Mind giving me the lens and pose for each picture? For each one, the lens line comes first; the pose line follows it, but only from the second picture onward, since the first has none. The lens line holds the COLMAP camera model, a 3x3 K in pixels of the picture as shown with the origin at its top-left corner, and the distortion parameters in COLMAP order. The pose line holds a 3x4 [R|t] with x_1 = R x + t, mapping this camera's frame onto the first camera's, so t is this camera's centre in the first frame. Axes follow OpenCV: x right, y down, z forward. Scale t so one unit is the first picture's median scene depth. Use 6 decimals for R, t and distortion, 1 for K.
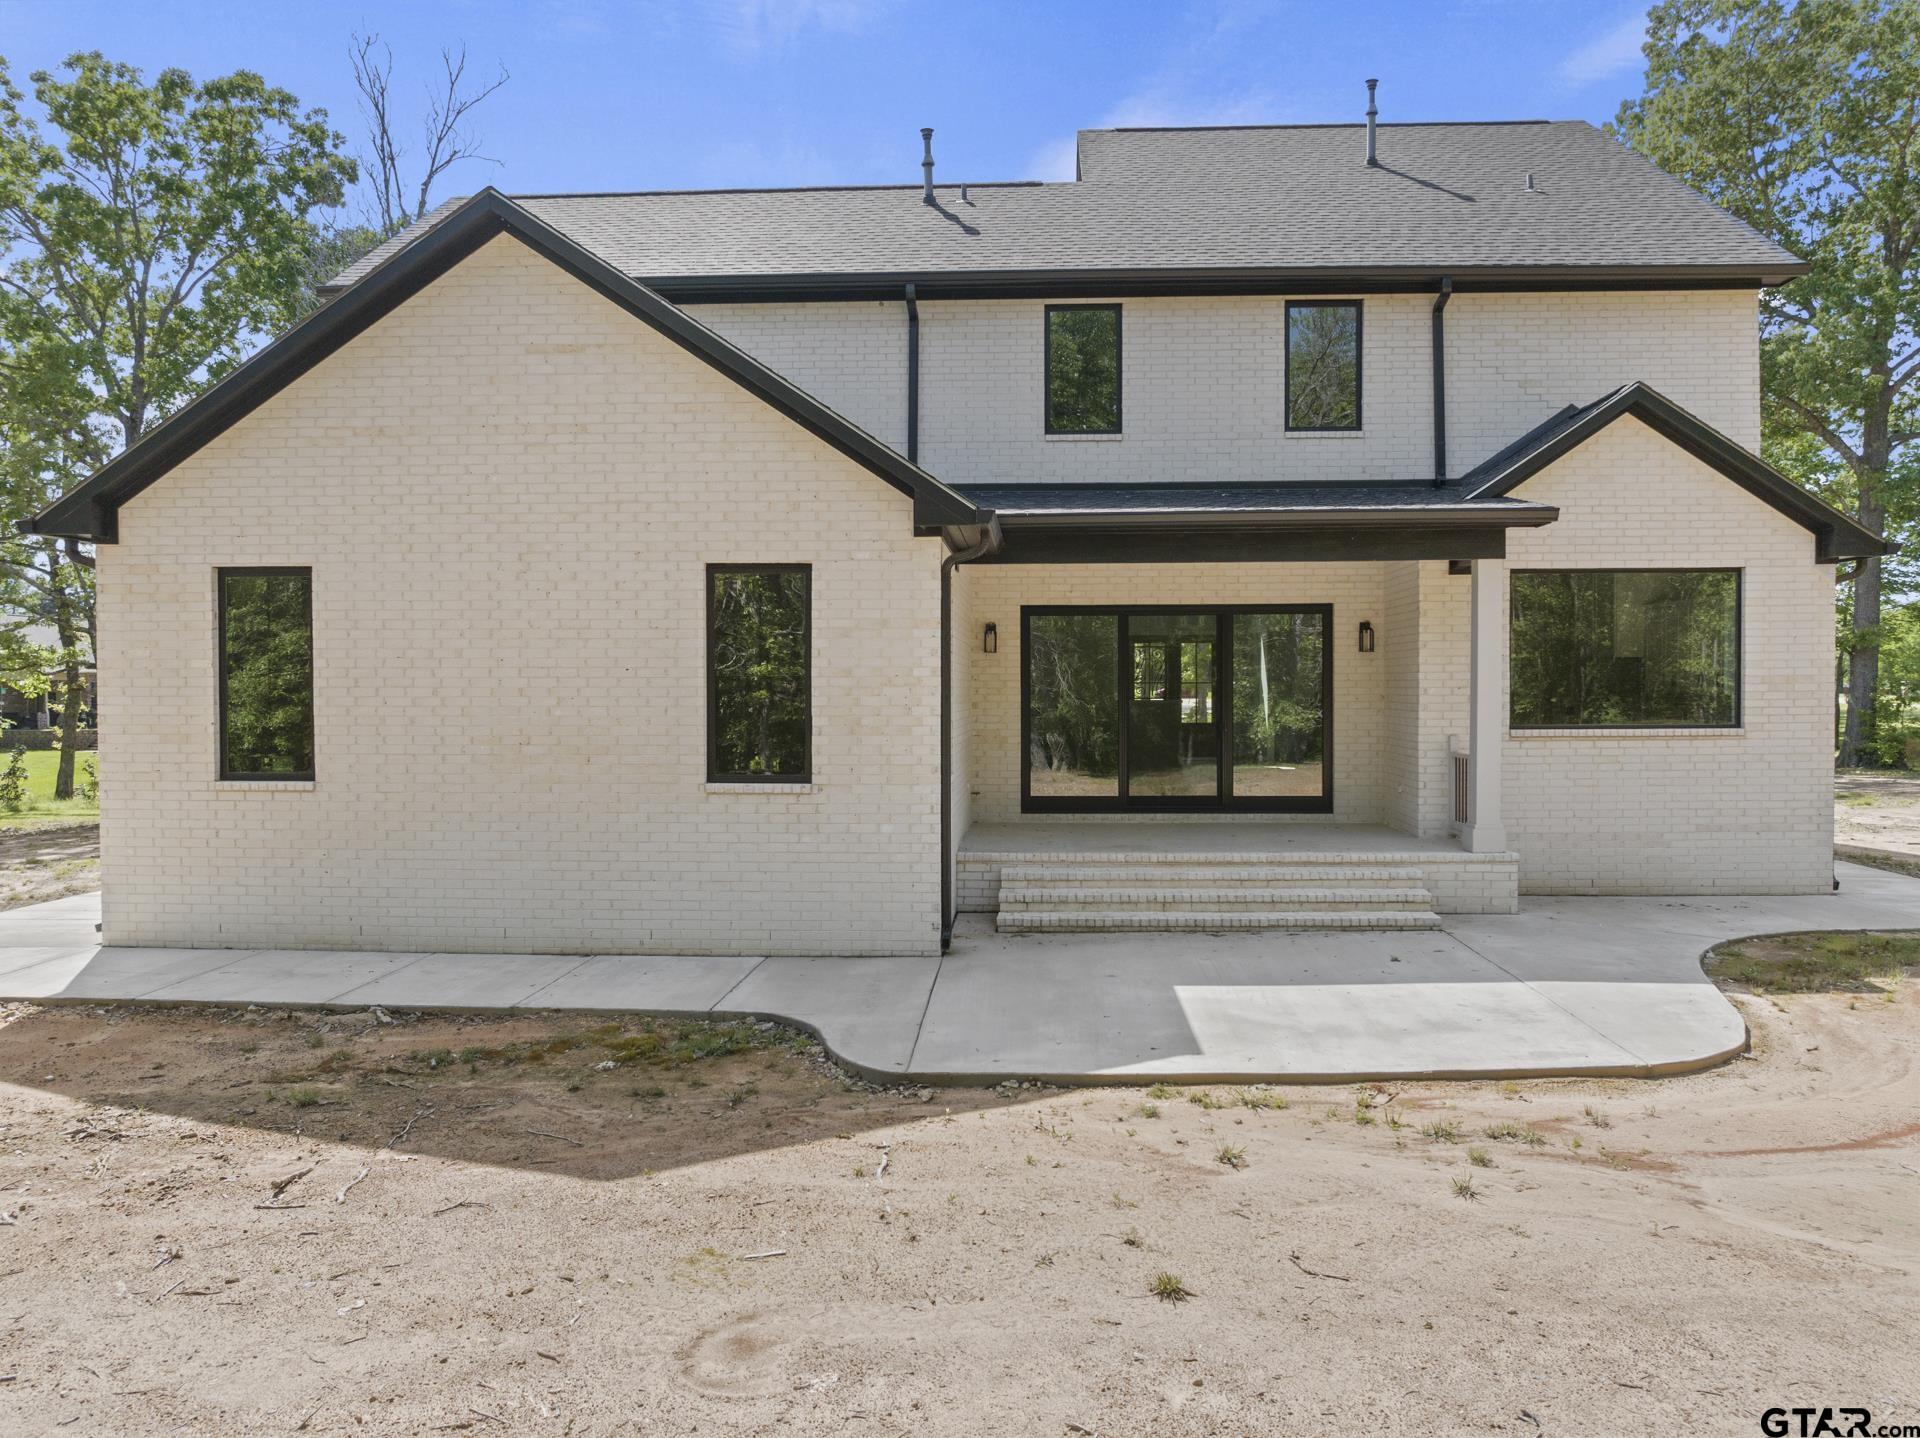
lens RADIAL K [[1339.4, 0, 960.0], [0, 1339.4, 719.0], [0, 0, 1]] dist [-0.034059, -0.002005]
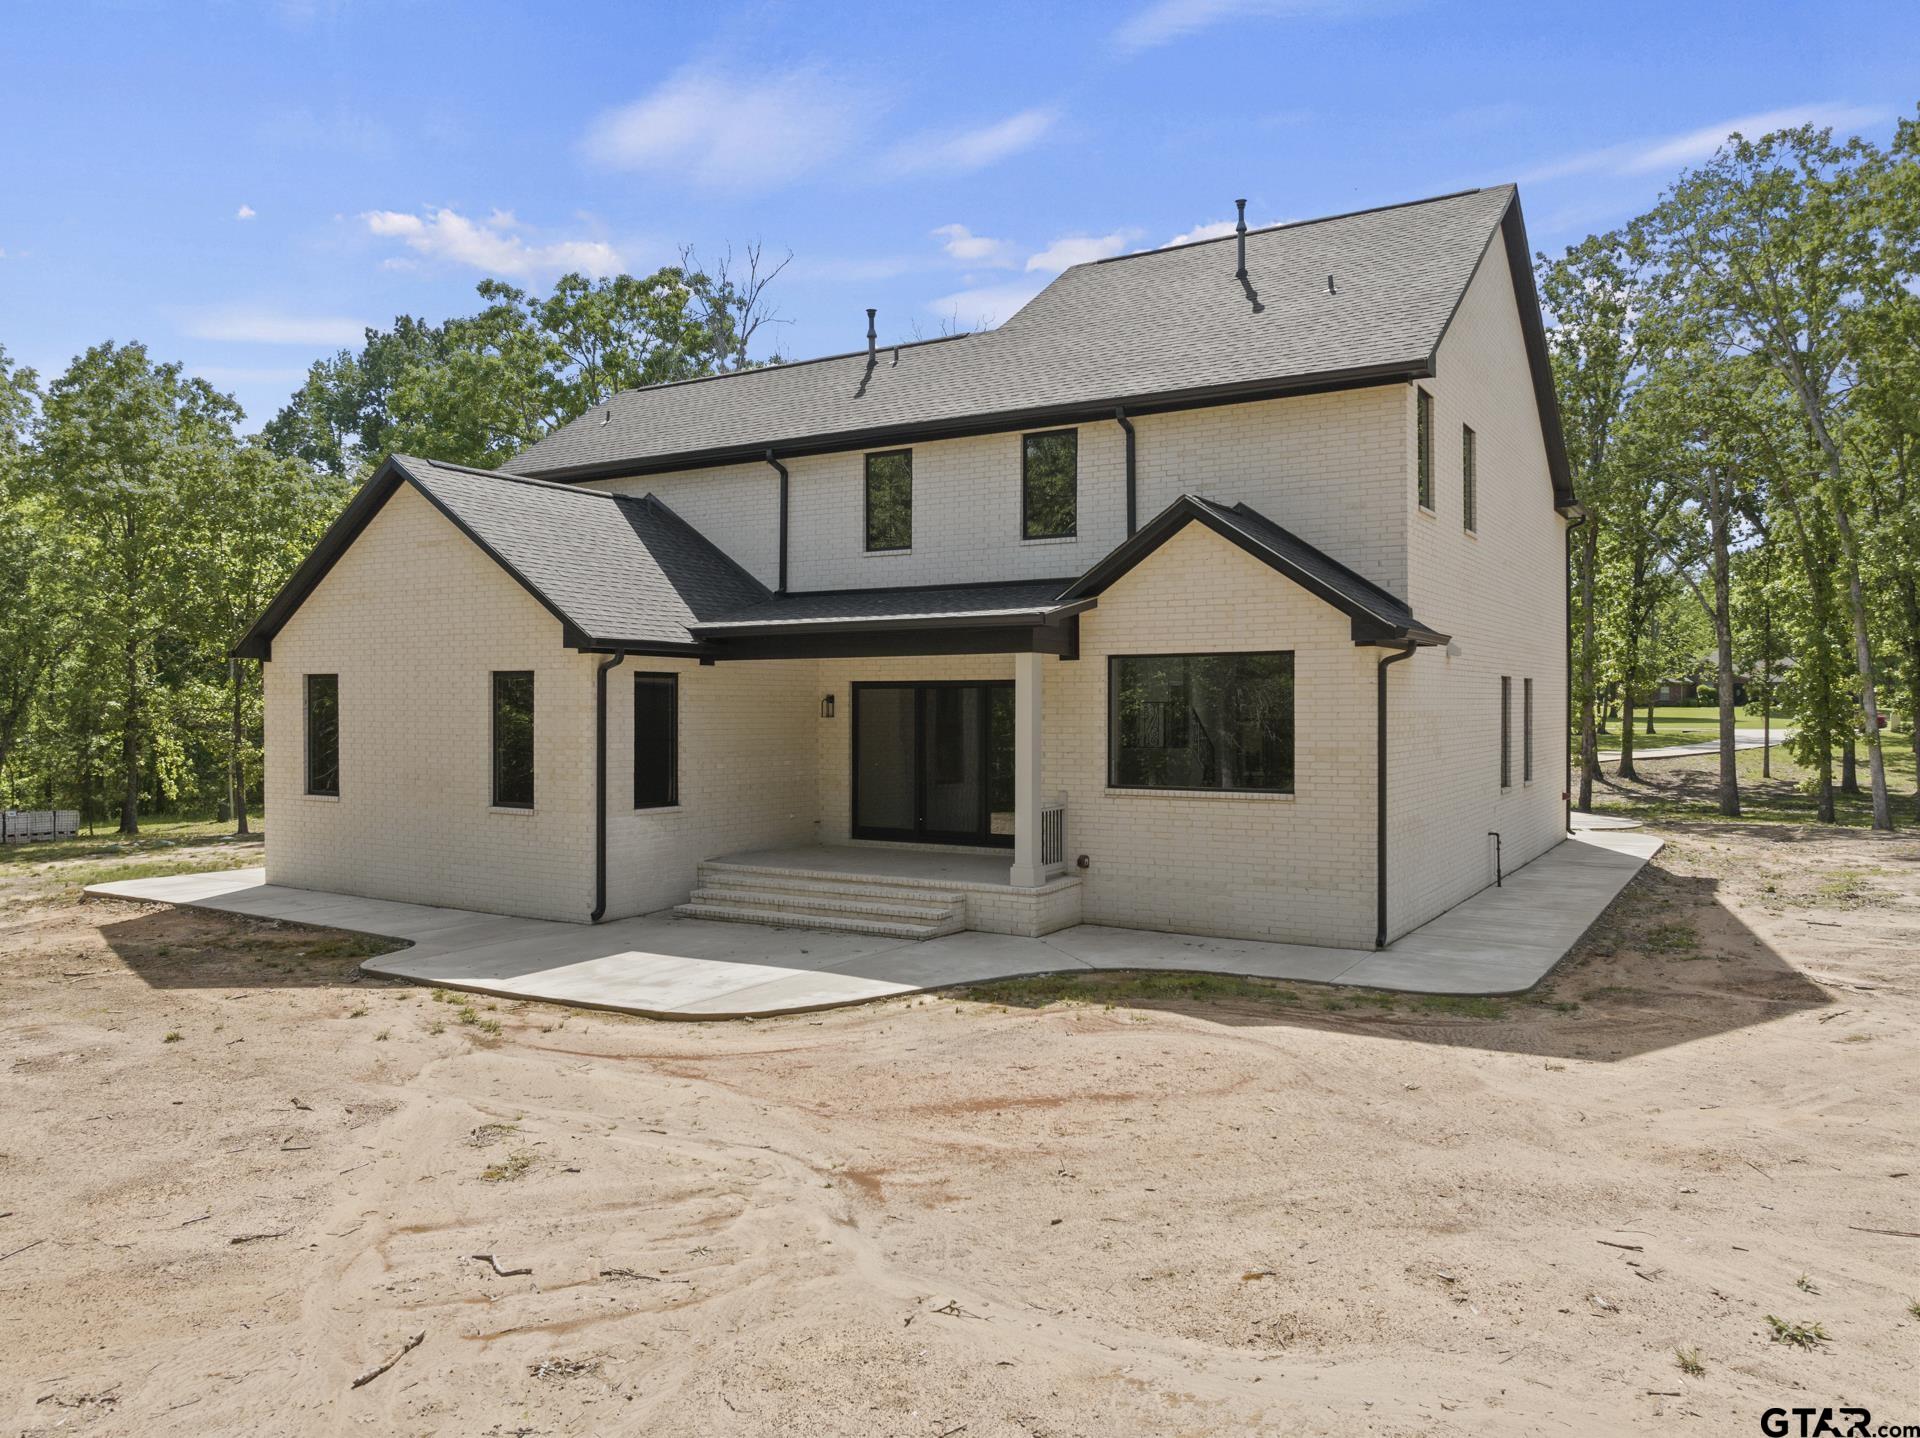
lens RADIAL K [[1339.4, 0, 960.0], [0, 1339.4, 719.0], [0, 0, 1]] dist [-0.034059, -0.002005]
pose [[0.880494, 0.007805, -0.473993, 1.052701], [-0.015424, 0.999807, -0.012187, -0.045845], [0.473806, 0.018042, 0.880444, -0.152392]]
